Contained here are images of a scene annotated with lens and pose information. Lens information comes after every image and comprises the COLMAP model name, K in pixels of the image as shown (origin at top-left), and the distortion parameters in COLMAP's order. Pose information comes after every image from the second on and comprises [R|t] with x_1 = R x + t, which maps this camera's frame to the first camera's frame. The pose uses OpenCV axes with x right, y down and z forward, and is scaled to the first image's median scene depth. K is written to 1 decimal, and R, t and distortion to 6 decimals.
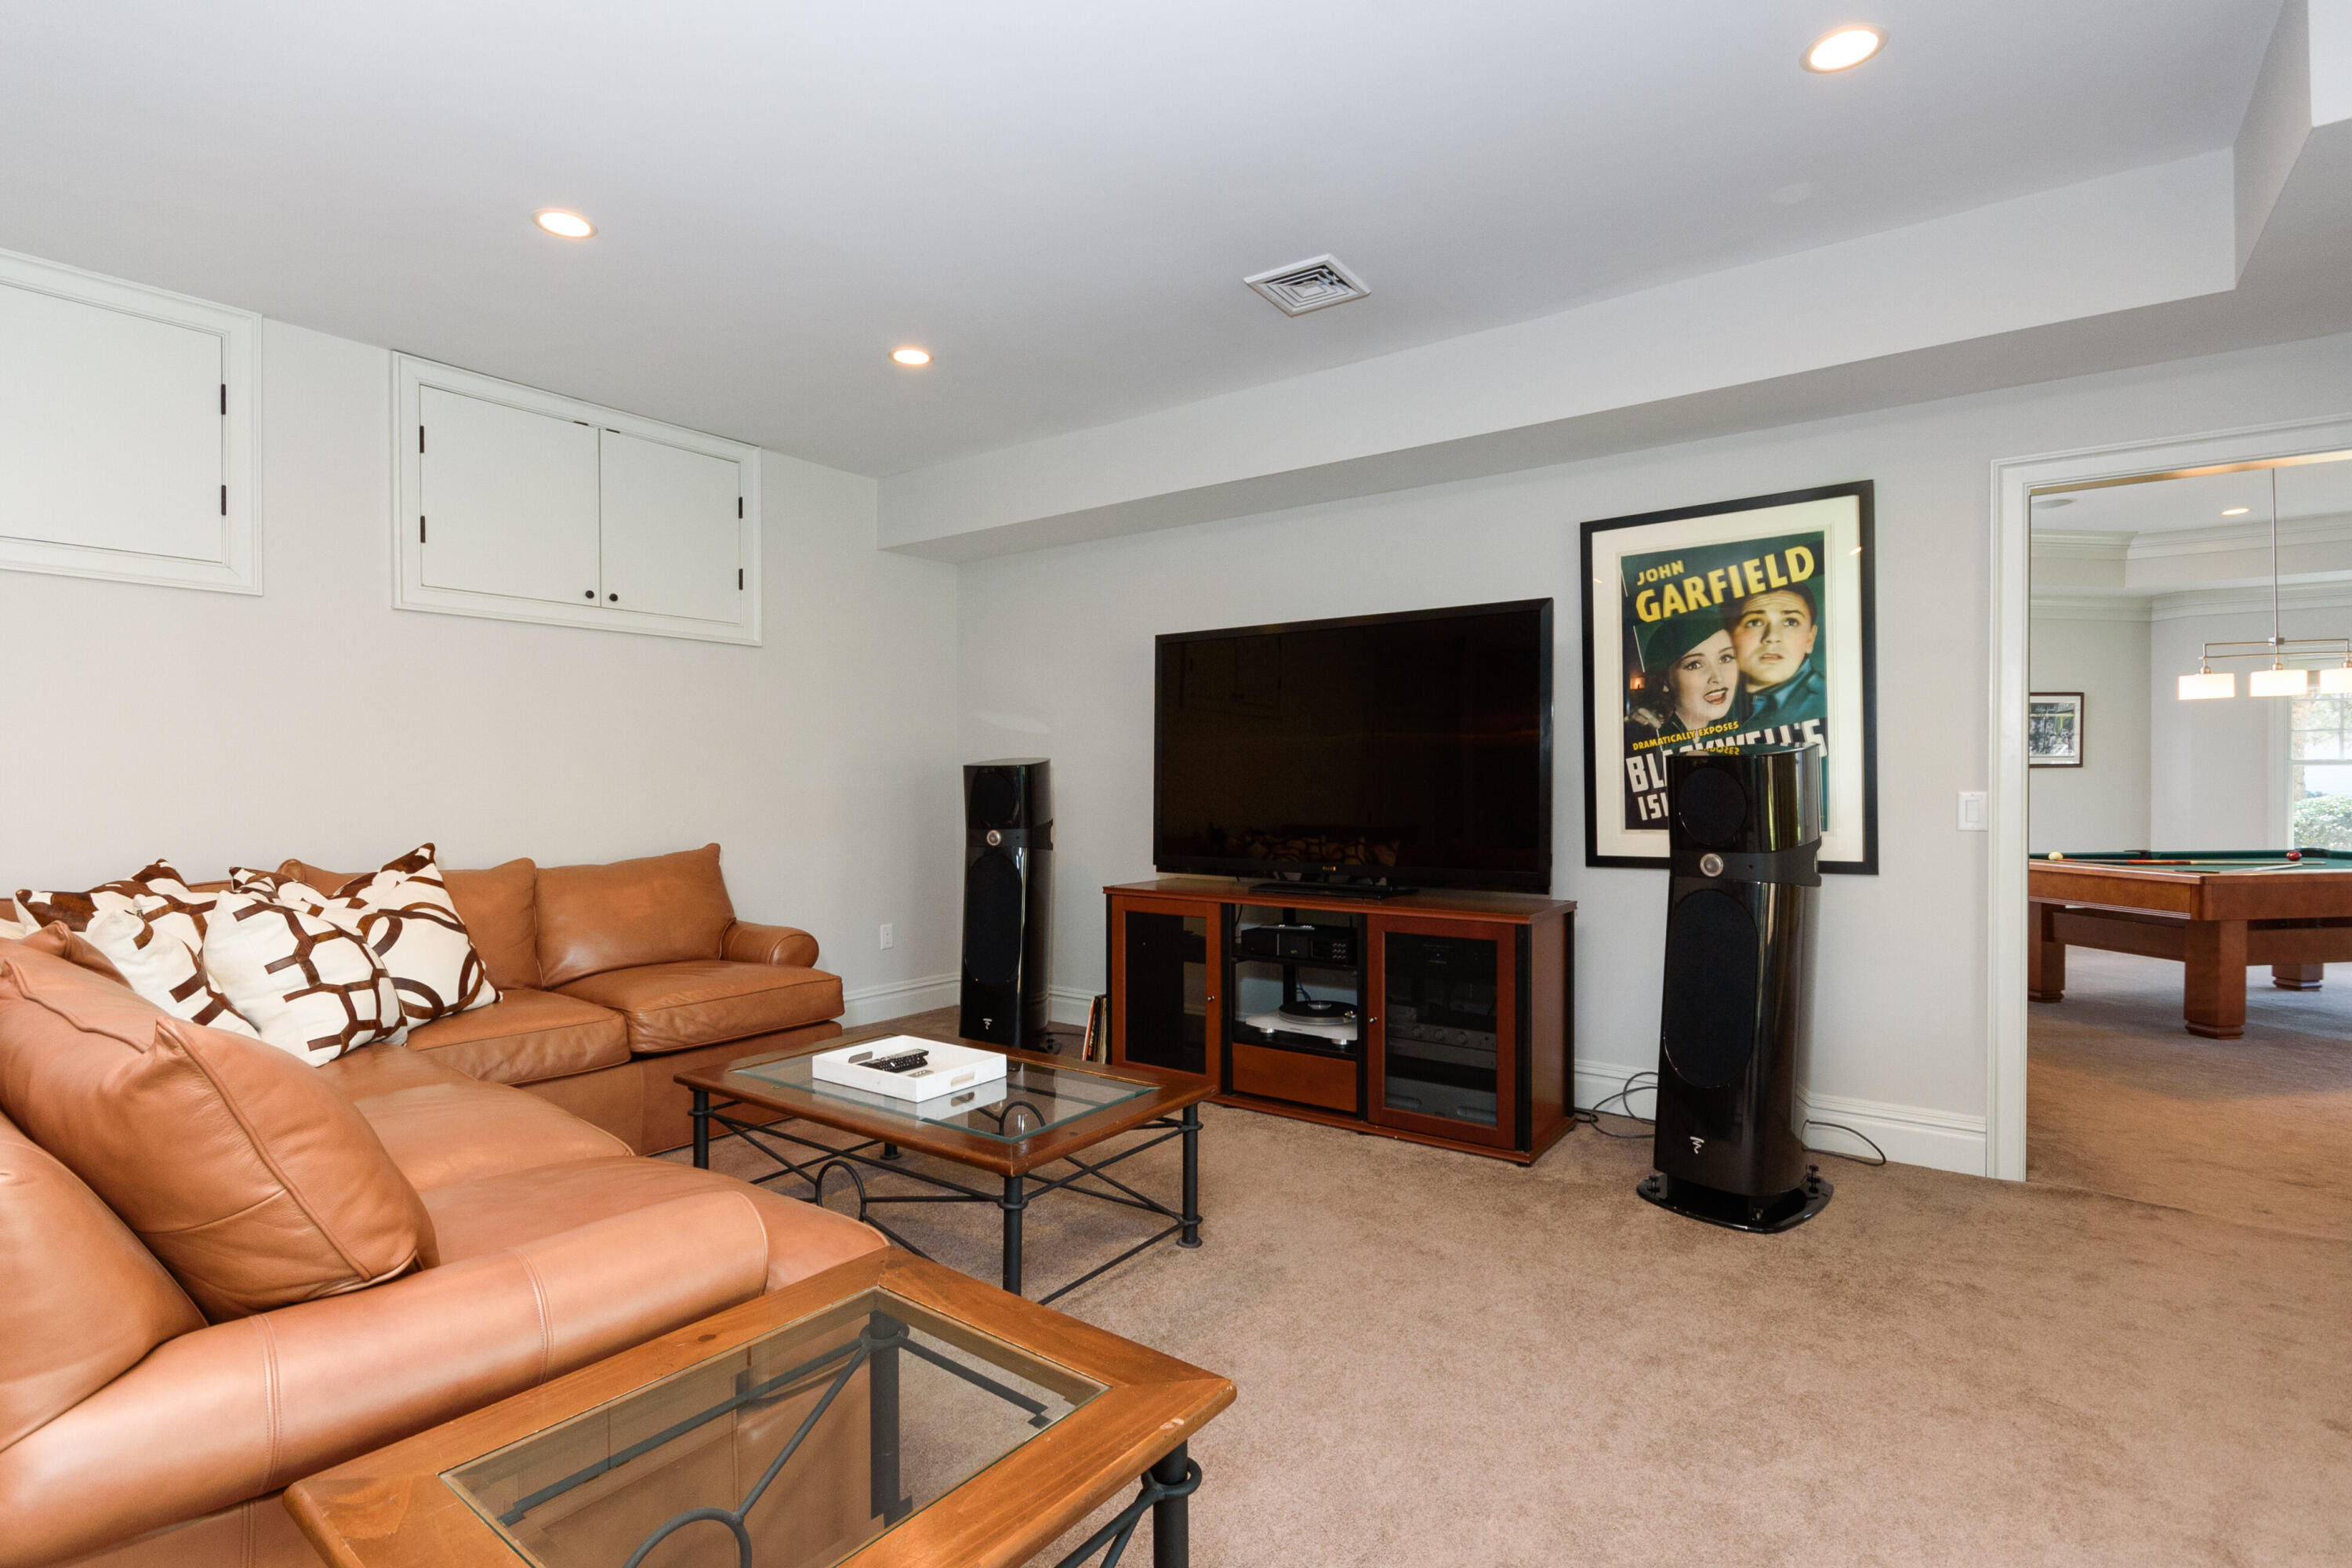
lens RADIAL K [[1052.2, 0, 1176.0], [0, 1052.2, 784.0], [0, 0, 1]] dist [0.001172, 0.000324]
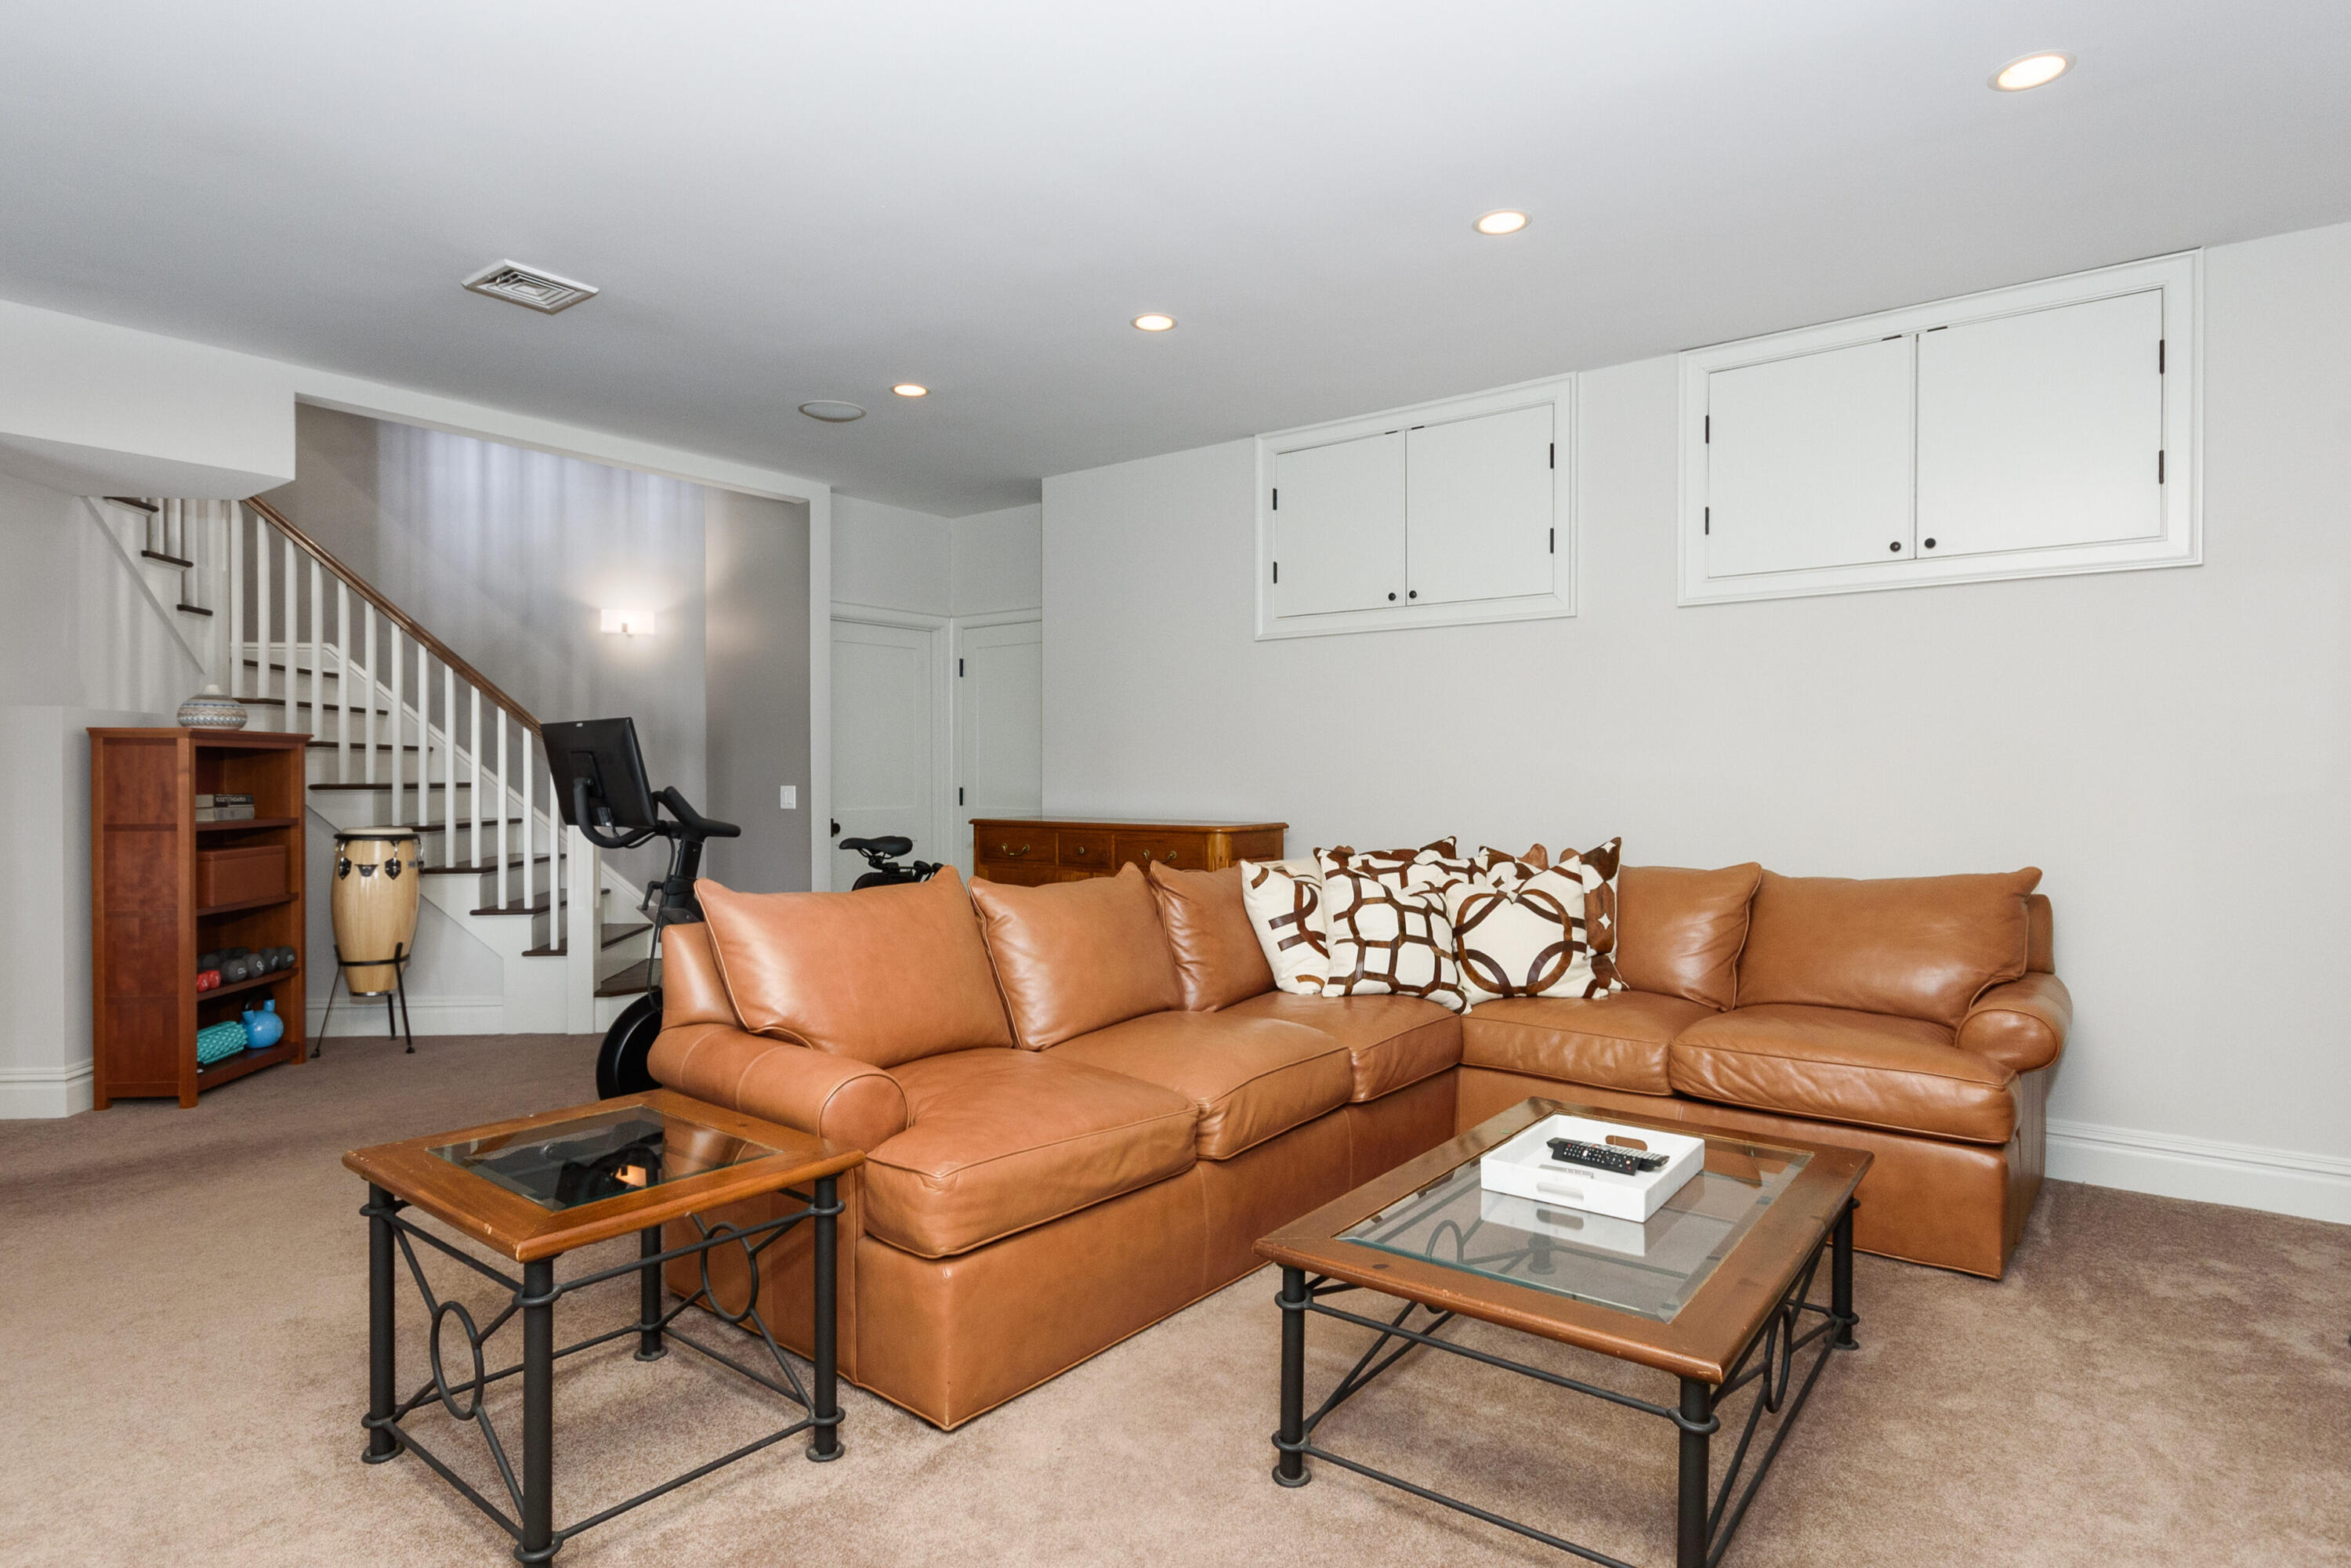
lens RADIAL K [[1208.7, 0, 1175.5], [0, 1208.7, 784.0], [0, 0, 1]] dist [-0.000015, 0.000013]
pose [[0.039084, 0.006561, -0.999214, 0.515025], [-0.004806, 0.999968, 0.006377, -0.000688], [0.999224, 0.004553, 0.039115, 0.601351]]
